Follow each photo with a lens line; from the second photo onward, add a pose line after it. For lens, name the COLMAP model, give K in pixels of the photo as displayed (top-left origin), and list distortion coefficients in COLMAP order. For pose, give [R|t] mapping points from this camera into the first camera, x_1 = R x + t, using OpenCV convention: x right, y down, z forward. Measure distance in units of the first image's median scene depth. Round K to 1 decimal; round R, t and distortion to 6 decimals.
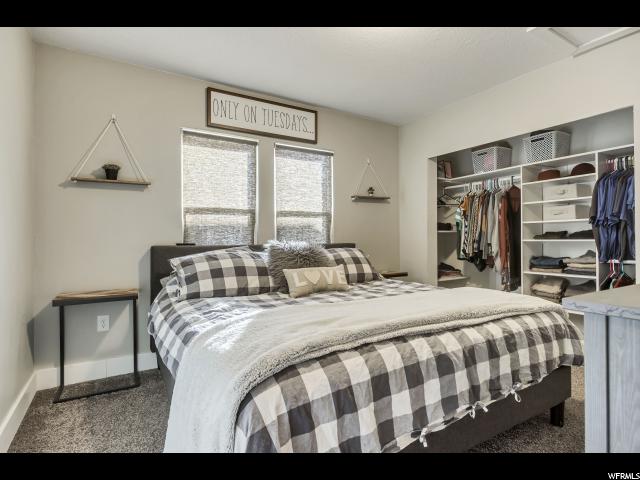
lens RADIAL K [[330.7, 0, 320.0], [0, 330.7, 240.0], [0, 0, 1]] dist [-0.000401, -0.001119]
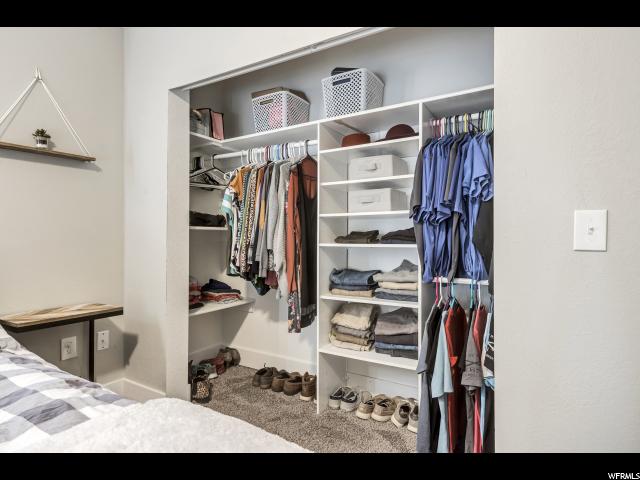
lens RADIAL K [[330.7, 0, 320.0], [0, 330.7, 240.0], [0, 0, 1]] dist [-0.000401, -0.001119]
pose [[0.879772, 0.010666, 0.475276, 0.321324], [-0.009248, 0.999943, -0.005320, -0.004170], [-0.475306, 0.000285, 0.879820, 0.459416]]
